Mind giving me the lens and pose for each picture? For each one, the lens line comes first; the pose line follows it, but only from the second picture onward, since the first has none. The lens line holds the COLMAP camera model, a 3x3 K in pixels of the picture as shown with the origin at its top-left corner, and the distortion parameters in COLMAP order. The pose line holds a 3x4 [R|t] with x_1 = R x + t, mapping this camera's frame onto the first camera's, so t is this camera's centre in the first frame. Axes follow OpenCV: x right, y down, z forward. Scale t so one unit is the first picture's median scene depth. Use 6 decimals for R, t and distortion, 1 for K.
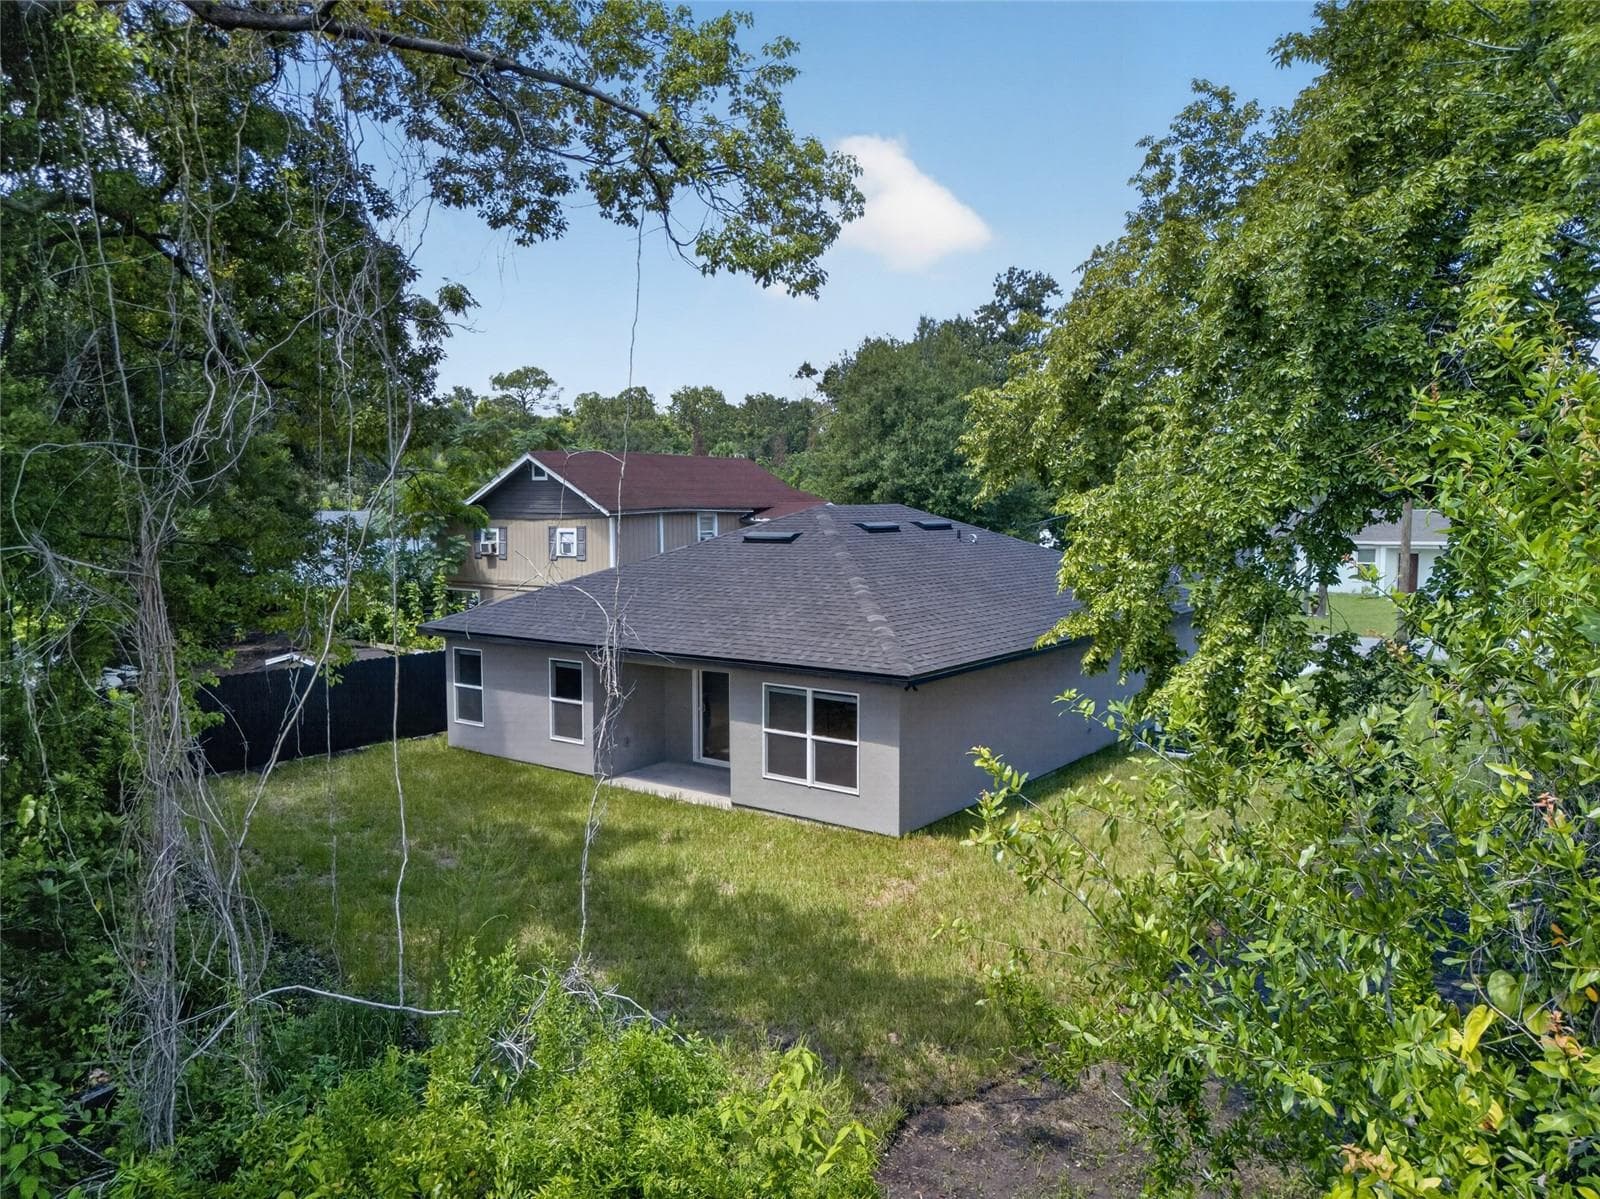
lens RADIAL K [[1142.5, 0, 788.6], [0, 1142.5, 589.3], [0, 0, 1]] dist [0.098892, -0.156540]
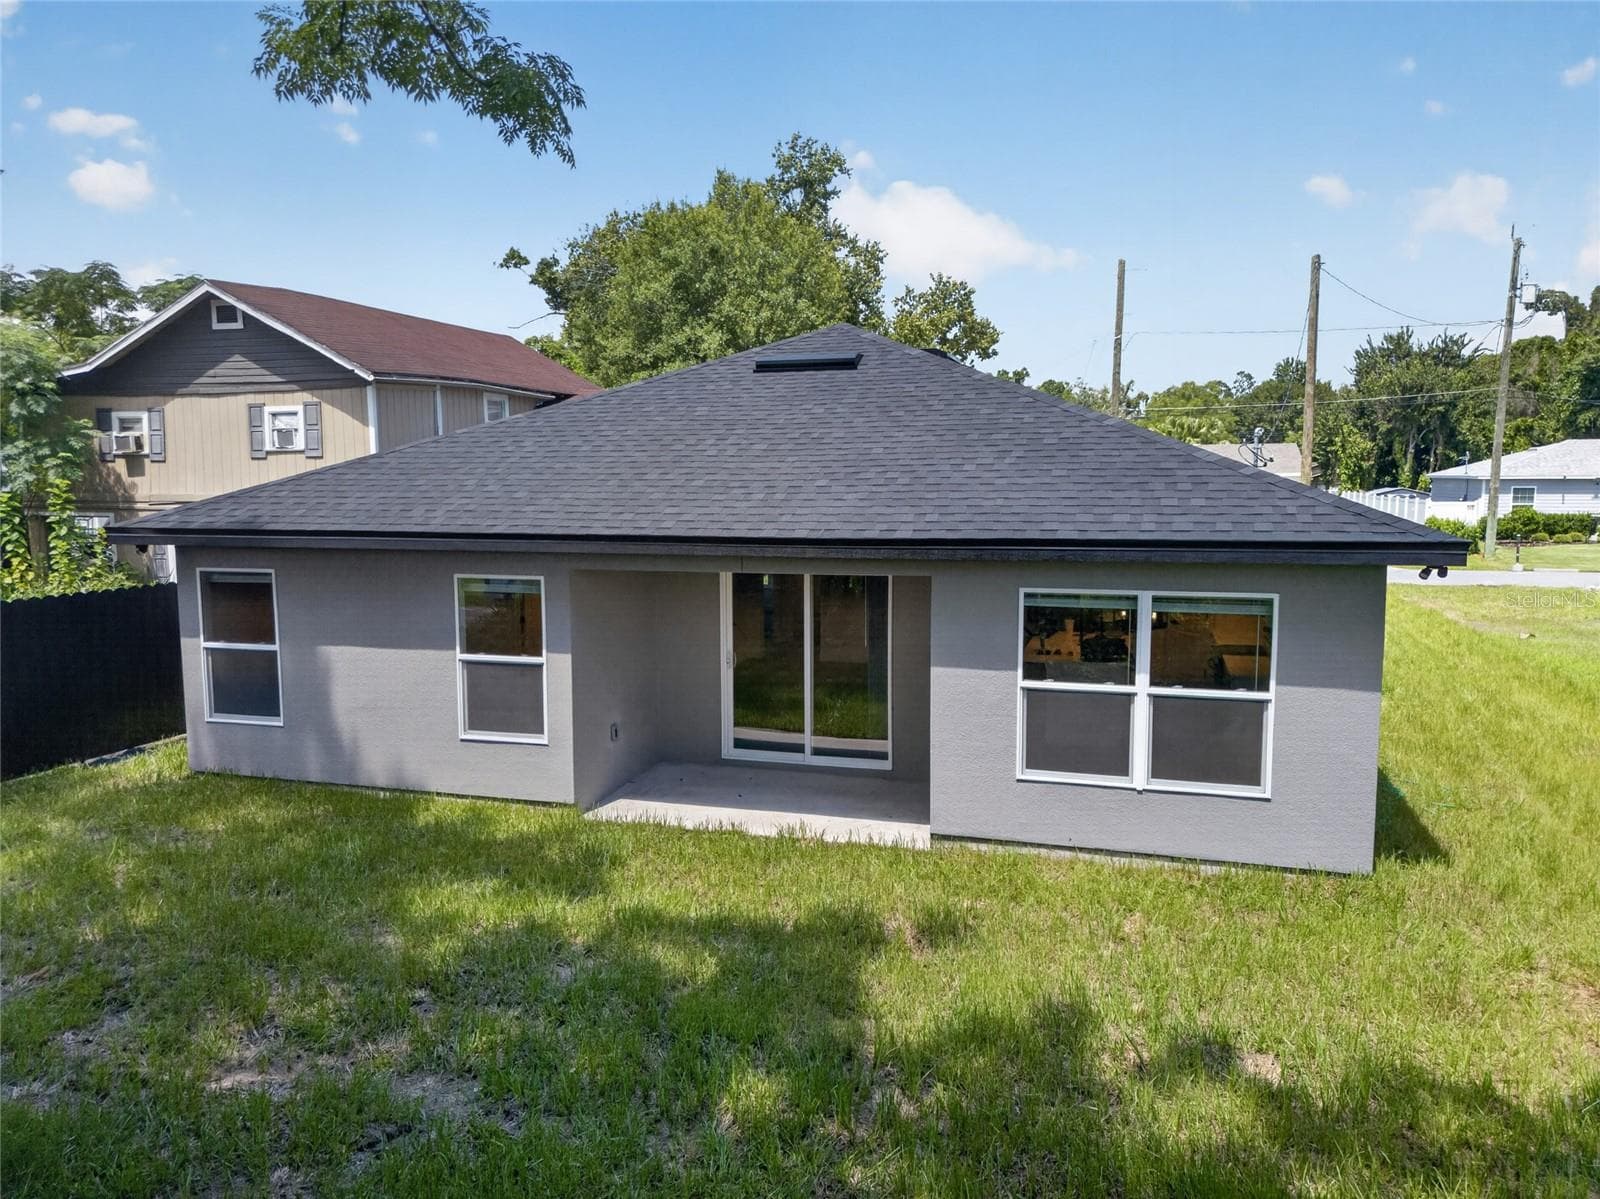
lens RADIAL K [[1127.8, 0, 808.8], [0, 1127.8, 598.3], [0, 0, 1]] dist [0.033781, 0.000478]
pose [[0.932782, -0.039686, 0.358249, -0.239451], [0.026314, 0.998766, 0.042126, 0.052574], [-0.359478, -0.029867, 0.932675, 0.489540]]
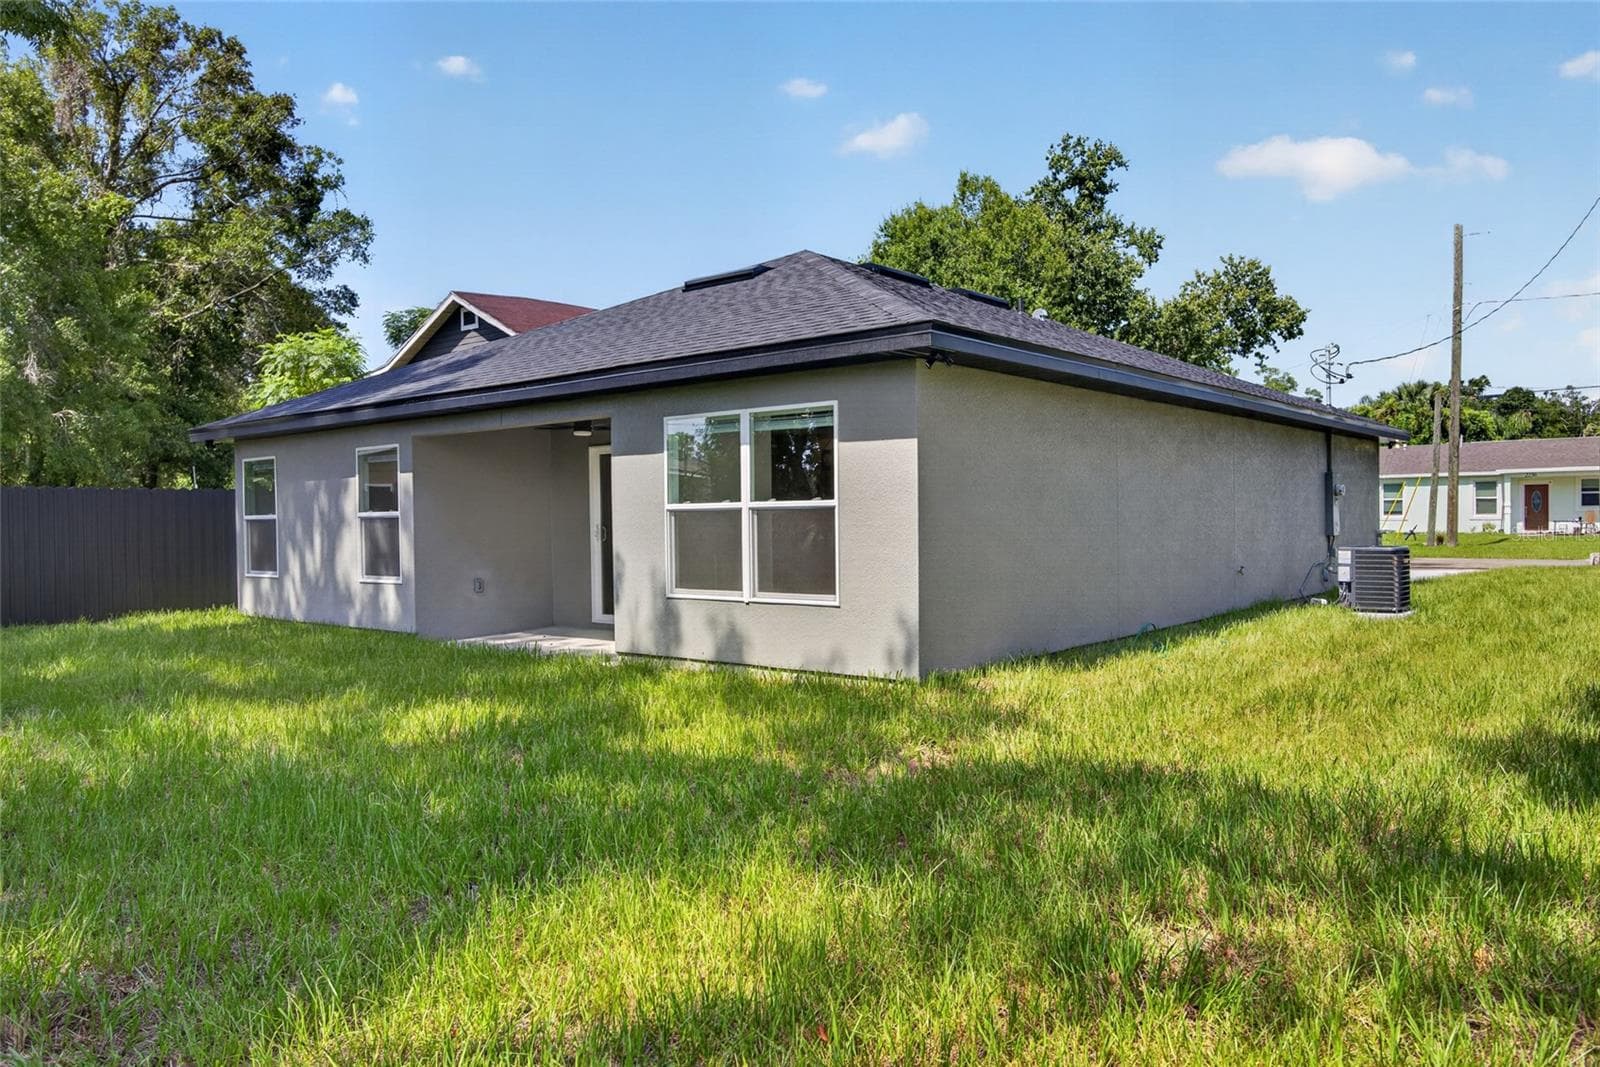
lens RADIAL K [[1126.2, 0, 826.8], [0, 1126.2, 530.3], [0, 0, 1]] dist [-0.006548, -0.001454]
pose [[0.999840, -0.012682, -0.012639, 0.049177], [0.011908, 0.998155, -0.059539, 0.139794], [0.013370, 0.059379, 0.998146, 0.403823]]
